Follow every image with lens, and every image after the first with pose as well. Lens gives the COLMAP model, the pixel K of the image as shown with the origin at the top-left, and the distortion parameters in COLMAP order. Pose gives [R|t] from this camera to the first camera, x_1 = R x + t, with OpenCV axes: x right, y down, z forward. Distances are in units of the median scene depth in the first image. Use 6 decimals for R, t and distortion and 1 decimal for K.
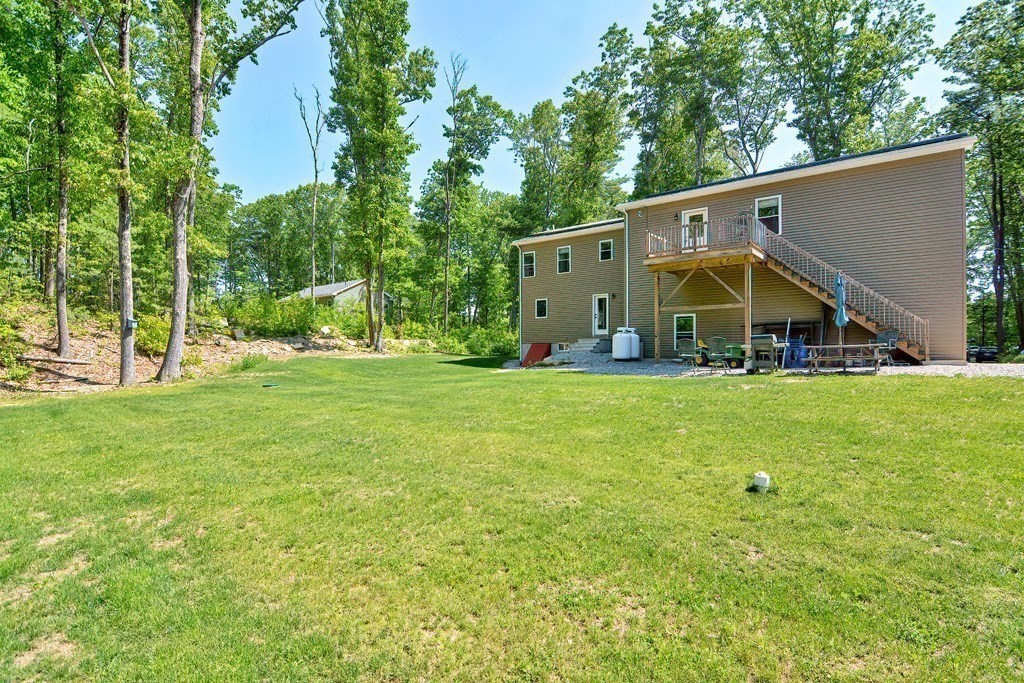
lens RADIAL K [[495.5, 0, 522.9], [0, 495.5, 344.6], [0, 0, 1]] dist [0.006758, -0.010990]
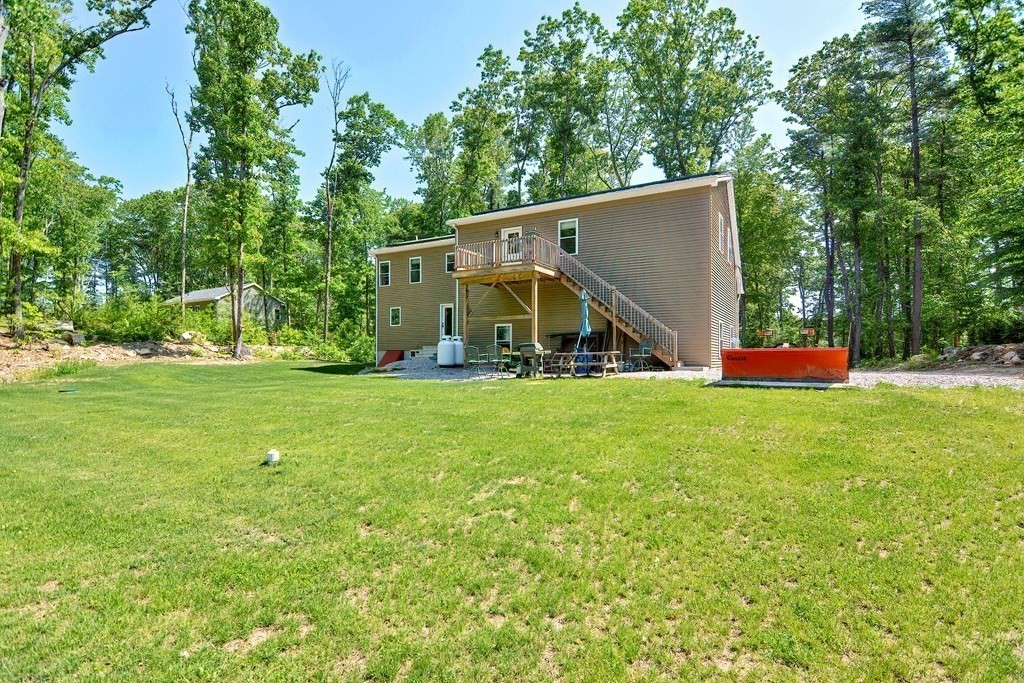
lens RADIAL K [[495.5, 0, 513.3], [0, 495.5, 347.1], [0, 0, 1]] dist [0.006758, -0.010990]
pose [[0.991086, 0.008412, 0.132957, 0.106555], [-0.006760, 0.999894, -0.012872, 0.001390], [-0.133051, 0.011858, 0.991038, -0.038308]]
